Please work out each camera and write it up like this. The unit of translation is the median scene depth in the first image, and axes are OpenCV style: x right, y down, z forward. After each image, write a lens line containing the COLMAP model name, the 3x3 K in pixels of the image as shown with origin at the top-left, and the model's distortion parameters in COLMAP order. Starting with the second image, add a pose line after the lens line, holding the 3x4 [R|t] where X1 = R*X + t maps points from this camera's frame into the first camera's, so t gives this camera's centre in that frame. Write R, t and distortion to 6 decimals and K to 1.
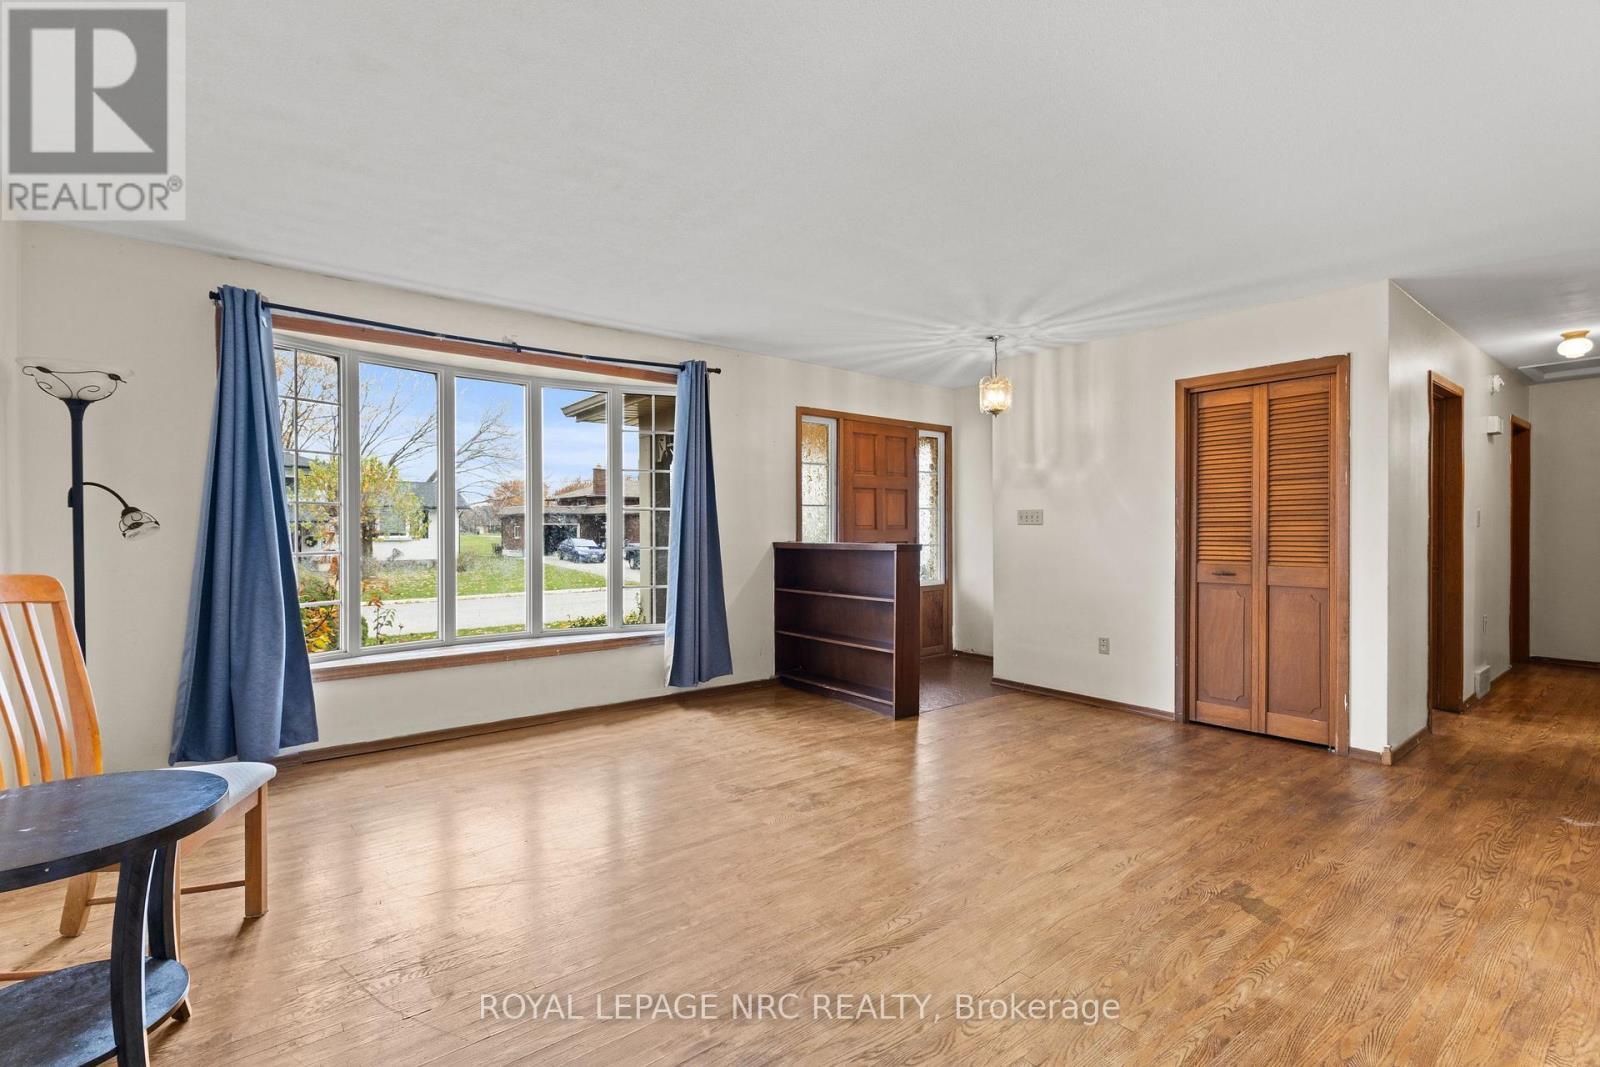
lens RADIAL K [[728.6, 0, 783.0], [0, 728.6, 530.0], [0, 0, 1]] dist [0.003744, -0.000933]
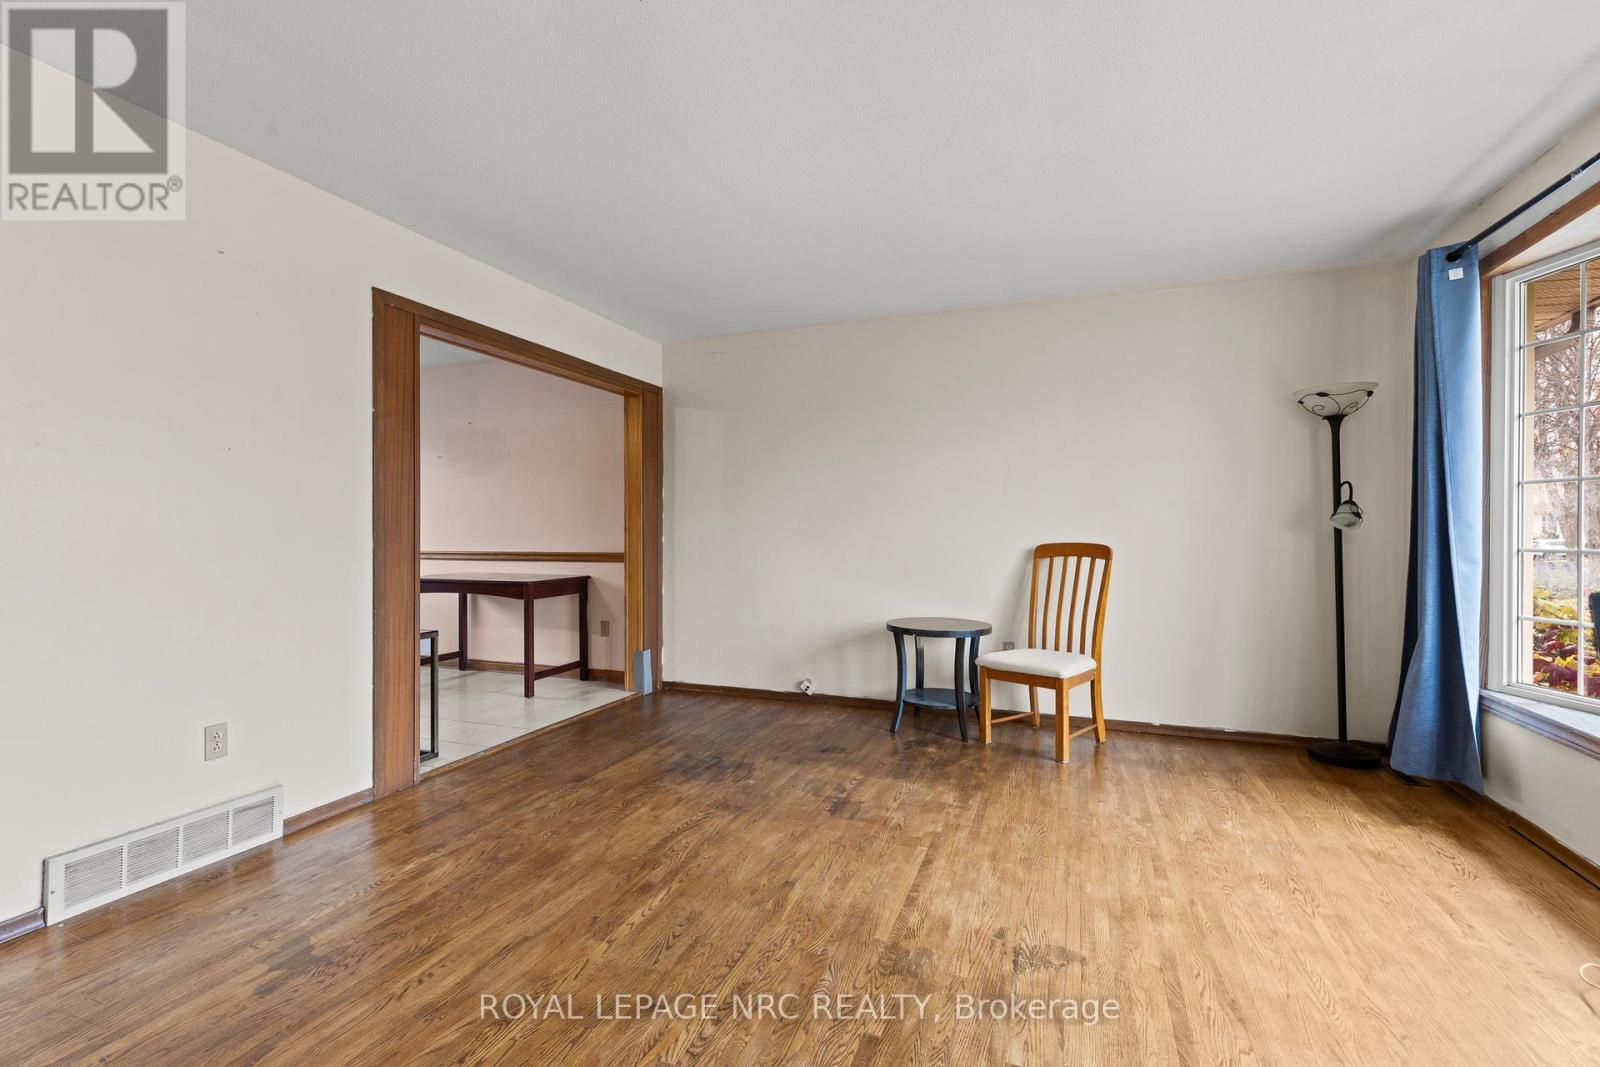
lens RADIAL K [[728.6, 0, 789.7], [0, 728.6, 533.0], [0, 0, 1]] dist [0.003744, -0.000933]
pose [[-0.859610, -0.000156, -0.510951, 0.506273], [-0.004581, 0.999962, 0.007402, 0.018227], [0.510931, 0.008703, -0.859578, 1.741014]]
